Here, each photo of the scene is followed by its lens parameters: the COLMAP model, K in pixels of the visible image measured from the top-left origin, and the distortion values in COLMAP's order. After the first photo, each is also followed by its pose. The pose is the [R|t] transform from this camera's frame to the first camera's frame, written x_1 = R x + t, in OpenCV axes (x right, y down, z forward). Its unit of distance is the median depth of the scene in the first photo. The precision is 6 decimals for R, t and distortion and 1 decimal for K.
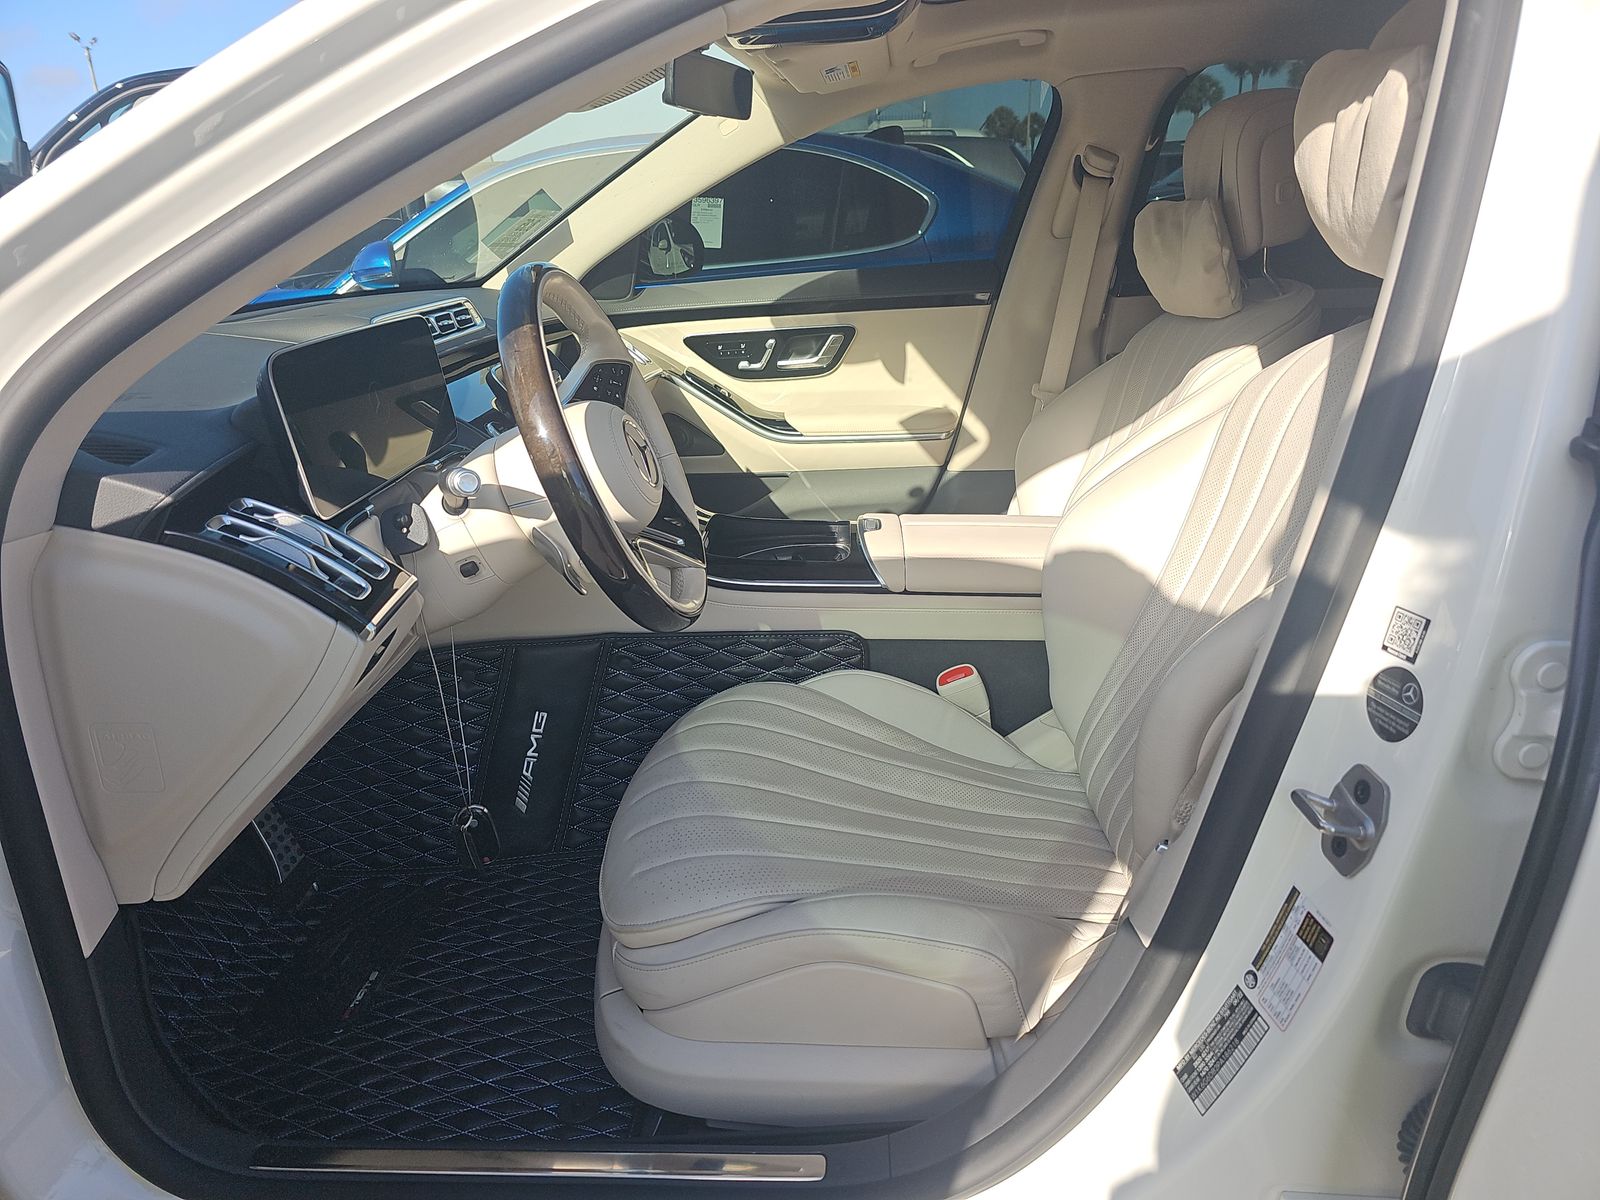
lens RADIAL K [[1083.5, 0, 778.6], [0, 1083.5, 644.4], [0, 0, 1]] dist [0.027244, -0.057621]
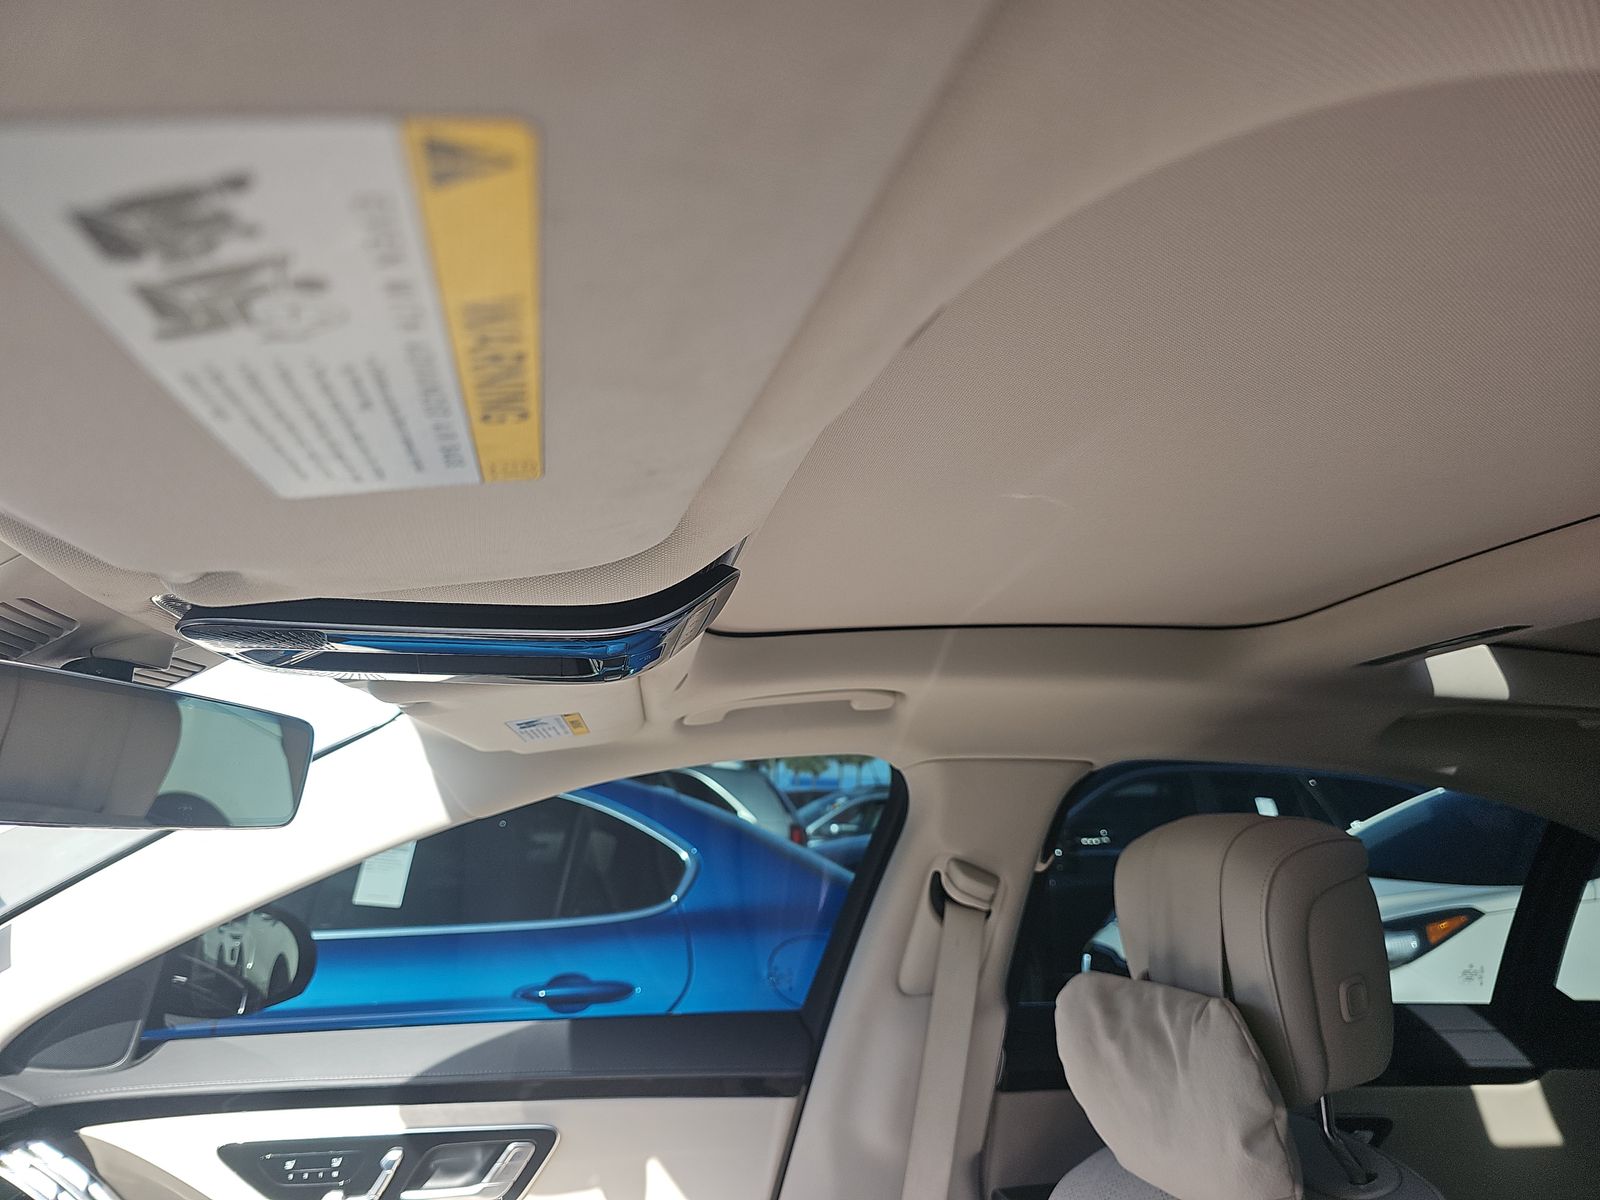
lens RADIAL K [[1083.5, 0, 778.6], [0, 1083.5, 644.4], [0, 0, 1]] dist [0.027244, -0.057621]
pose [[0.973132, 0.106093, 0.204350, 0.041737], [0.012561, 0.861733, -0.507207, -0.226841], [-0.229906, 0.496146, 0.837247, 0.397597]]
